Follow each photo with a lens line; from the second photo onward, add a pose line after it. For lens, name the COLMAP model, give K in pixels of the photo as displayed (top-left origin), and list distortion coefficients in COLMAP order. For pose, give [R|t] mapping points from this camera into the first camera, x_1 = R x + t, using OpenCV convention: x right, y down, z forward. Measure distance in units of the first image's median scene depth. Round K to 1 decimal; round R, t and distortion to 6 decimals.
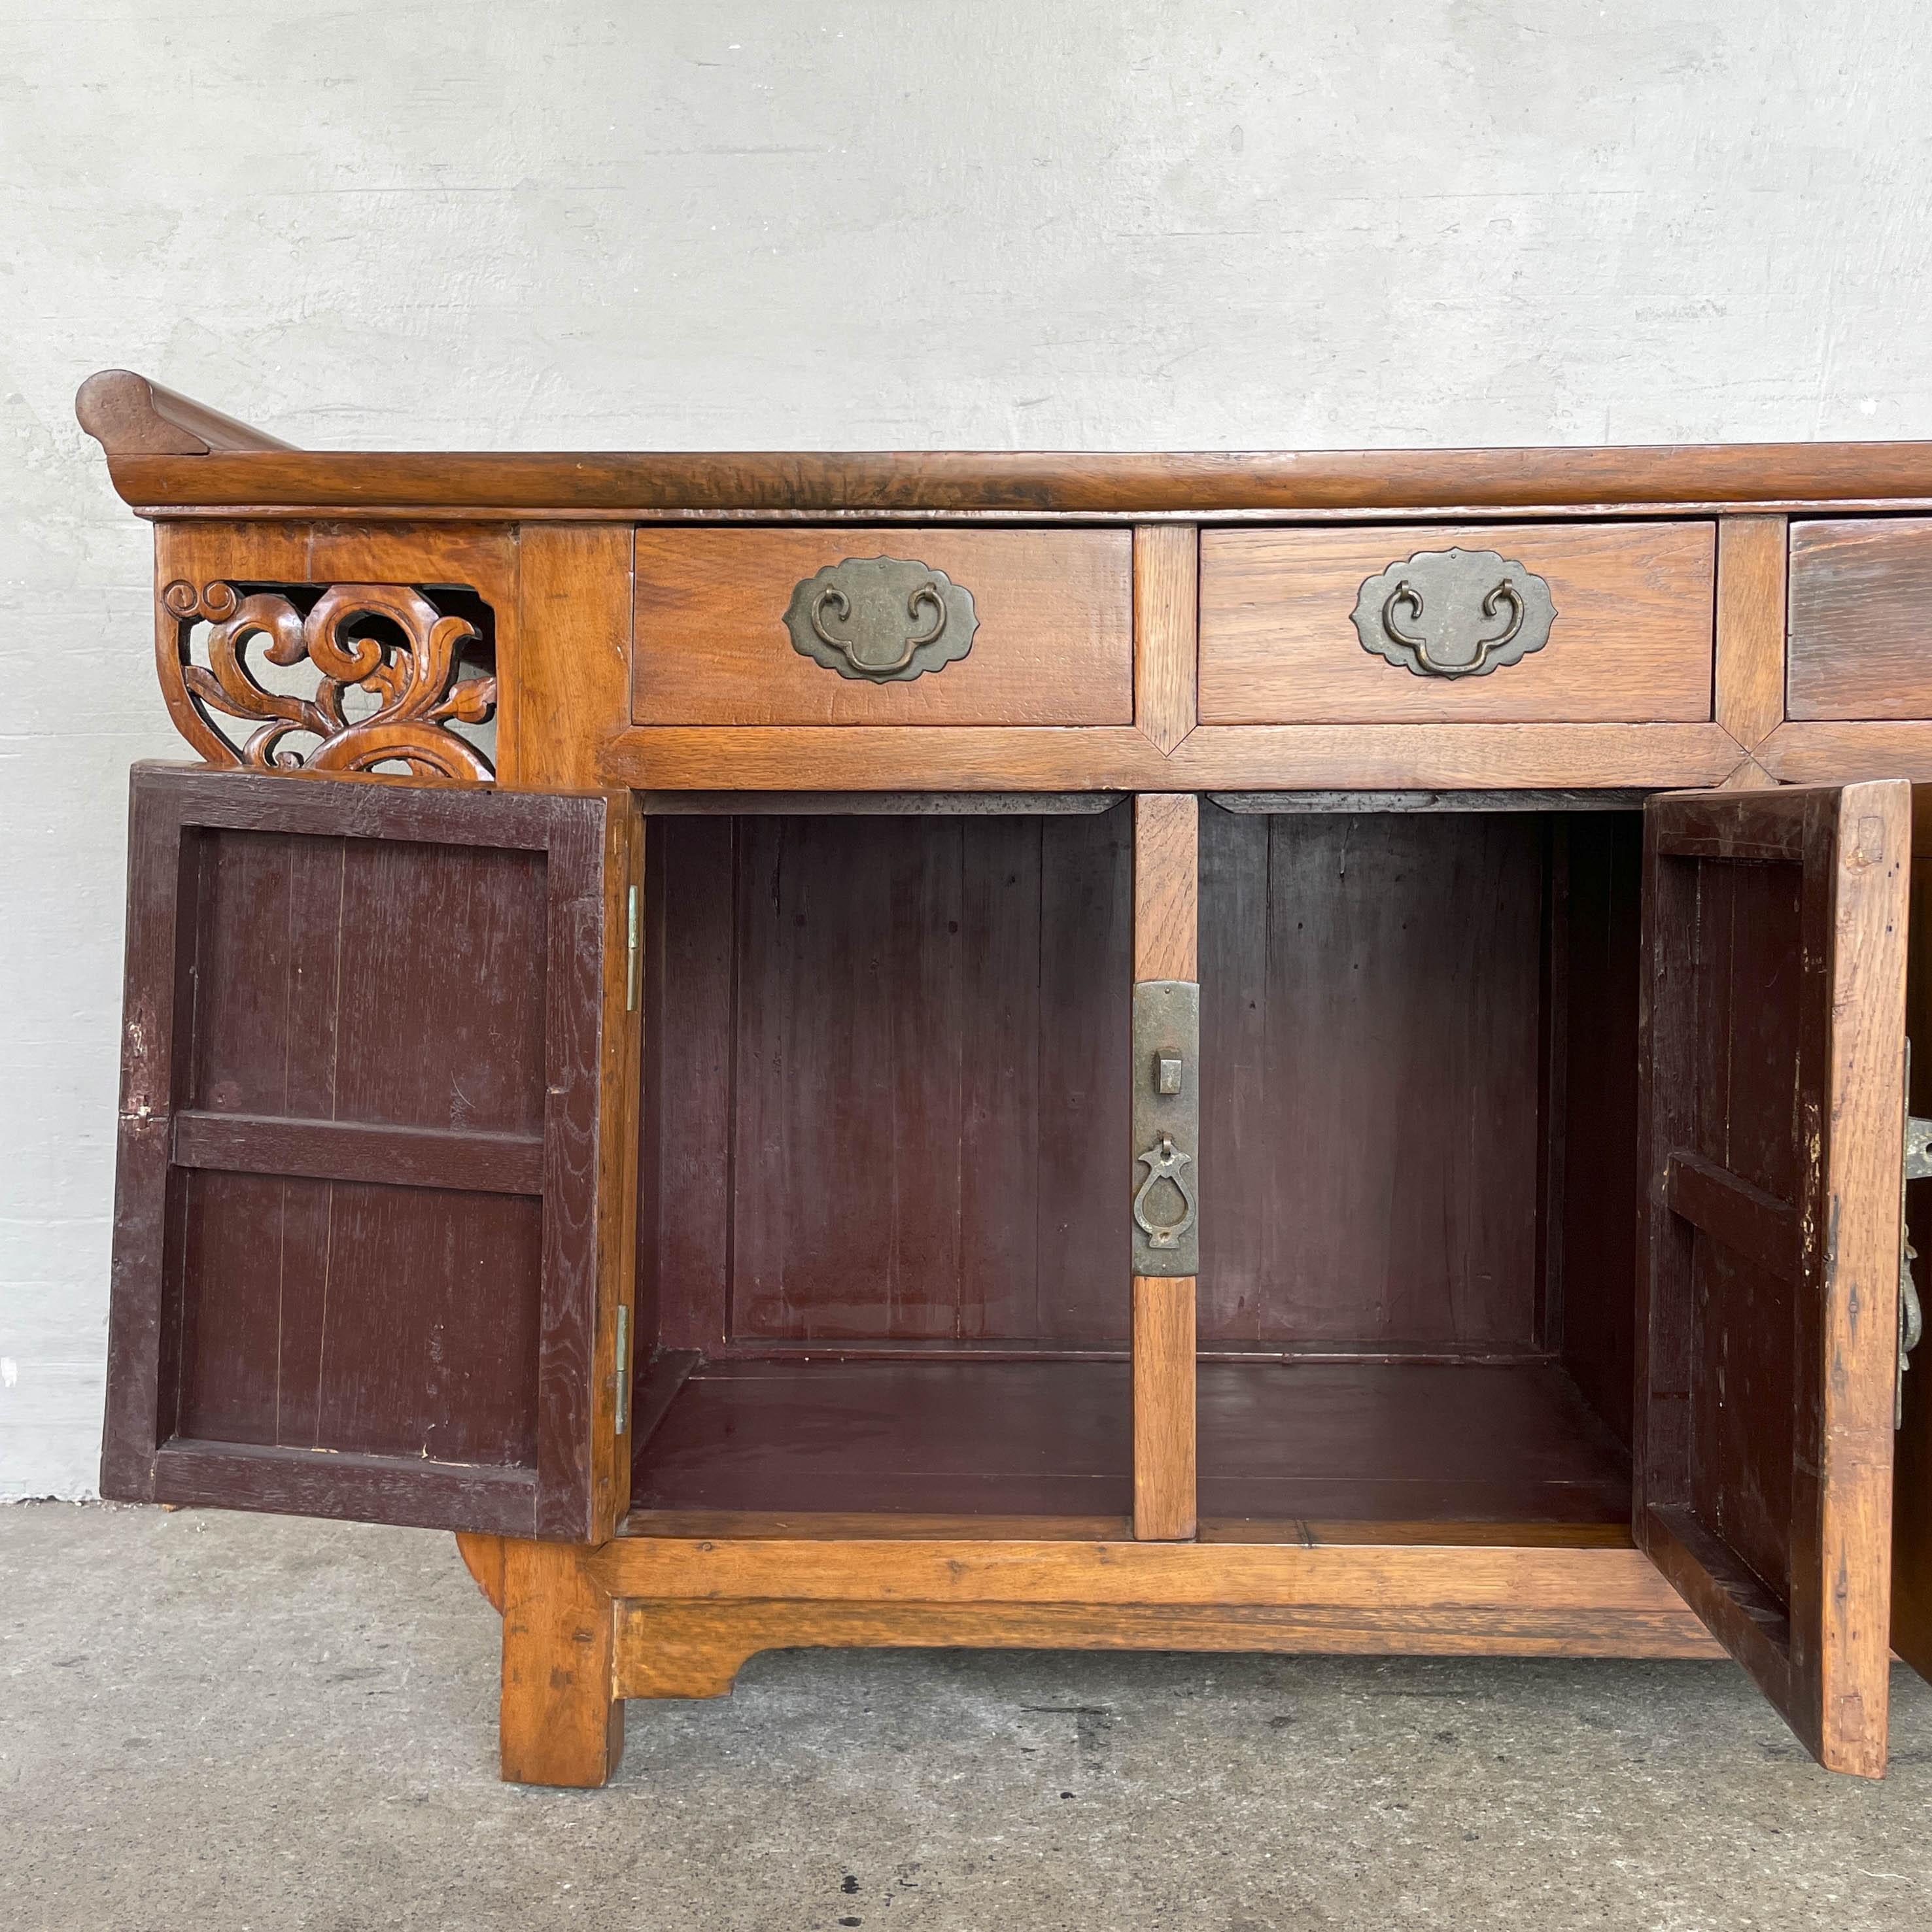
lens RADIAL K [[1879.3, 0, 983.4], [0, 1879.3, 975.1], [0, 0, 1]] dist [0.040390, 0.000000]
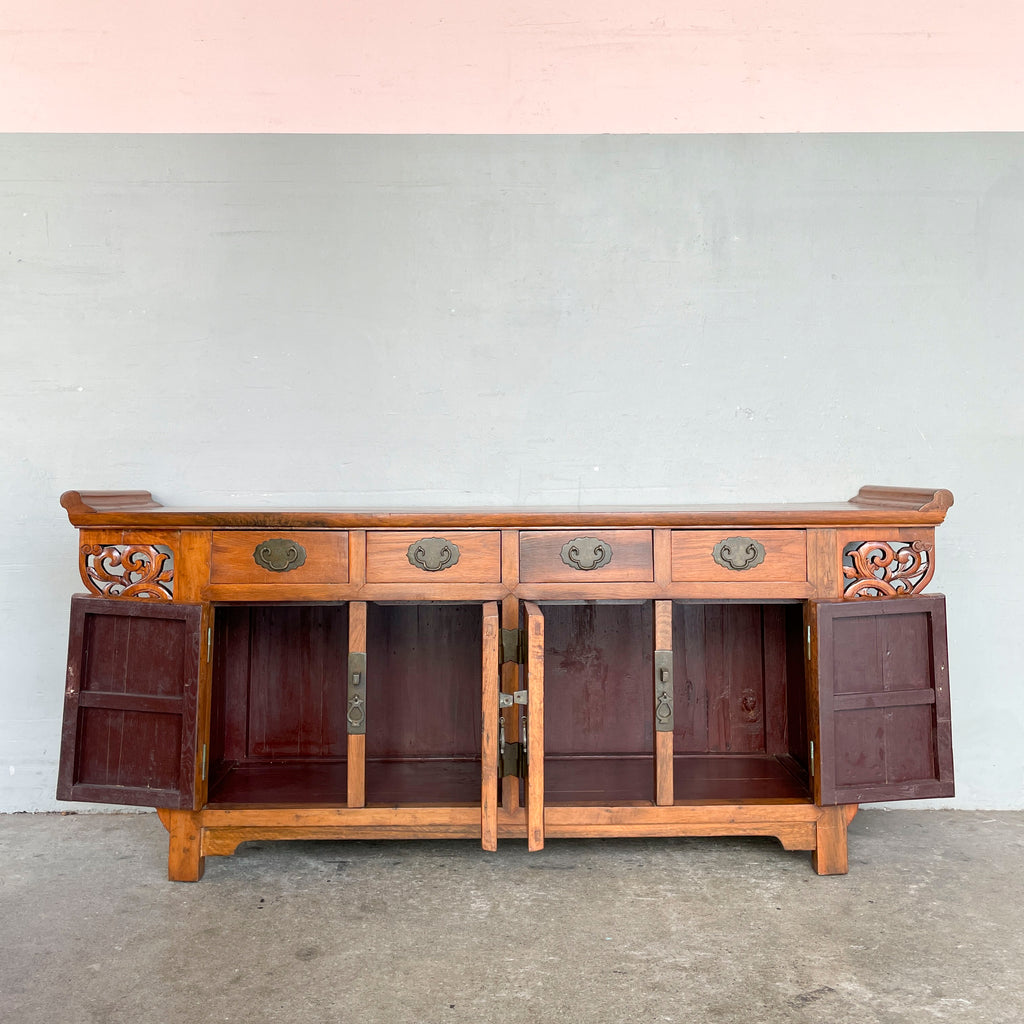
lens RADIAL K [[1065.7, 0, 511.5], [0, 1065.7, 505.7], [0, 0, 1]] dist [0.058129, 0.000000]
pose [[0.999219, 0.001292, 0.039502, 0.315507], [0.001049, 0.998245, -0.059203, -0.159447], [-0.039510, 0.059198, 0.997464, -1.110633]]
